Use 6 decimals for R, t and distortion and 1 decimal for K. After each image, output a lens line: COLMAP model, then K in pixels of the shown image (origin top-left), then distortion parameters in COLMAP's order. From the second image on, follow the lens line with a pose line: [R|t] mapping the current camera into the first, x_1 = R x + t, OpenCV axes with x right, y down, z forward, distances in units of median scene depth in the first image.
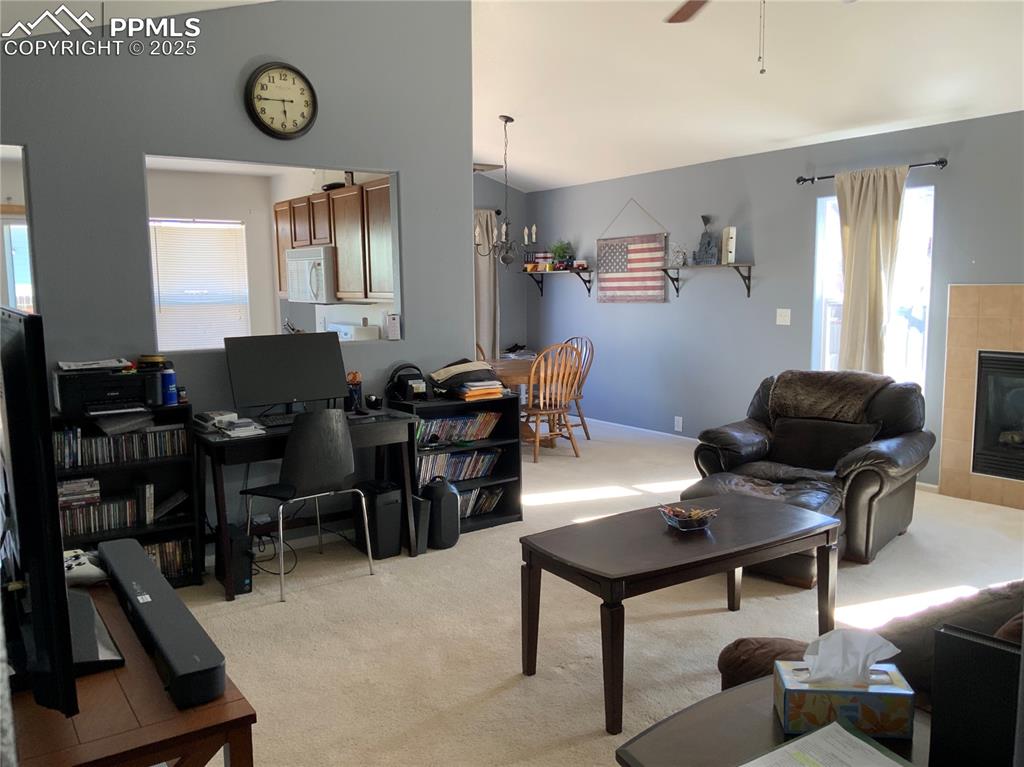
lens RADIAL K [[843.0, 0, 512.8], [0, 843.0, 390.6], [0, 0, 1]] dist [0.087781, -0.168191]
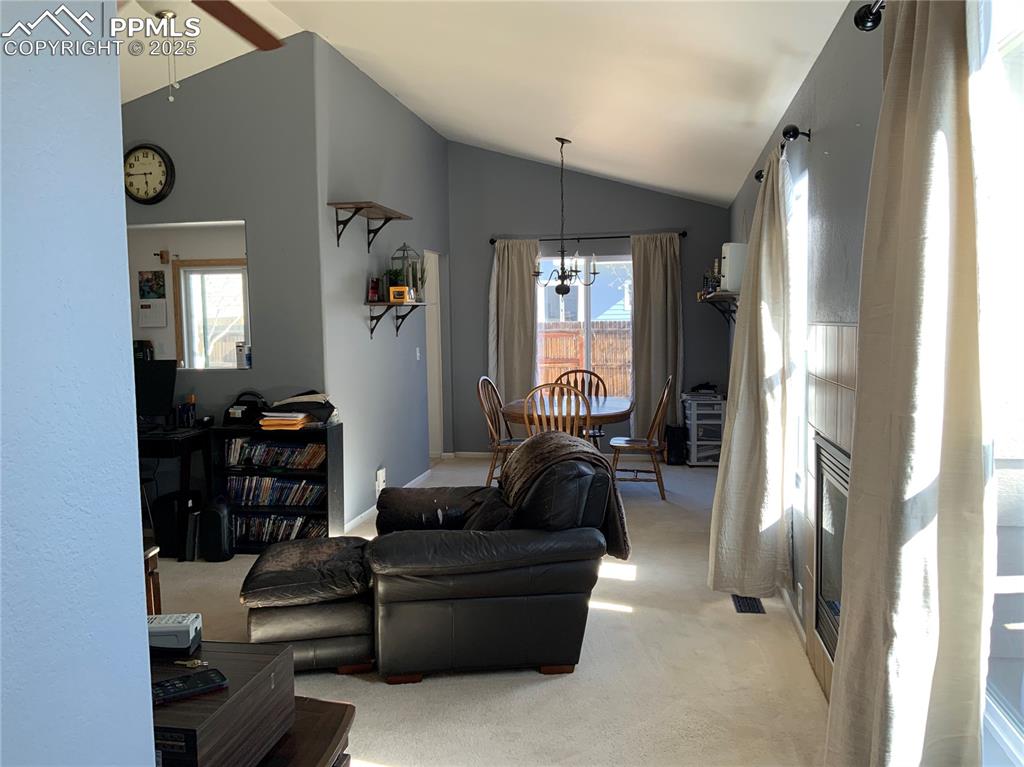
lens RADIAL K [[843.0, 0, 514.3], [0, 843.0, 386.3], [0, 0, 1]] dist [0.087781, -0.168191]
pose [[0.711285, 0.060312, -0.700311, 0.991286], [-0.082390, 0.996598, 0.002148, -0.076197], [0.698058, 0.056171, 0.713834, 0.494974]]
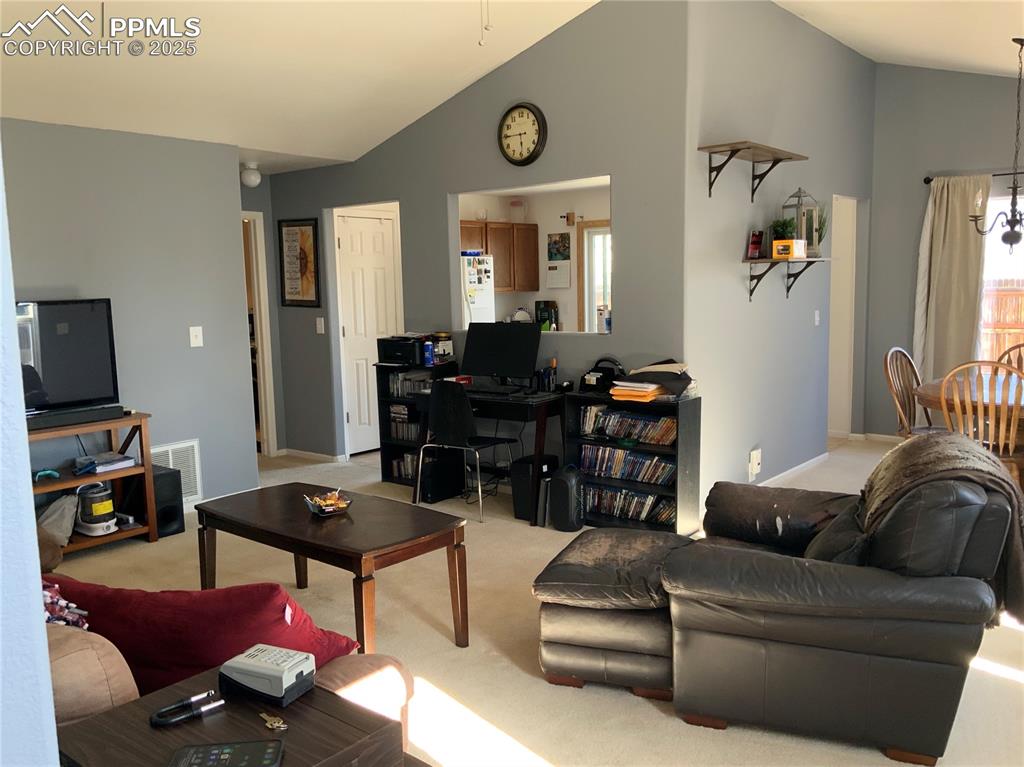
lens RADIAL K [[843.0, 0, 508.5], [0, 843.0, 388.7], [0, 0, 1]] dist [0.087781, -0.168191]
pose [[0.272039, 0.127055, -0.953862, 0.933623], [-0.101762, 0.989485, 0.102777, -0.097476], [0.956890, 0.069108, 0.282108, 0.650101]]
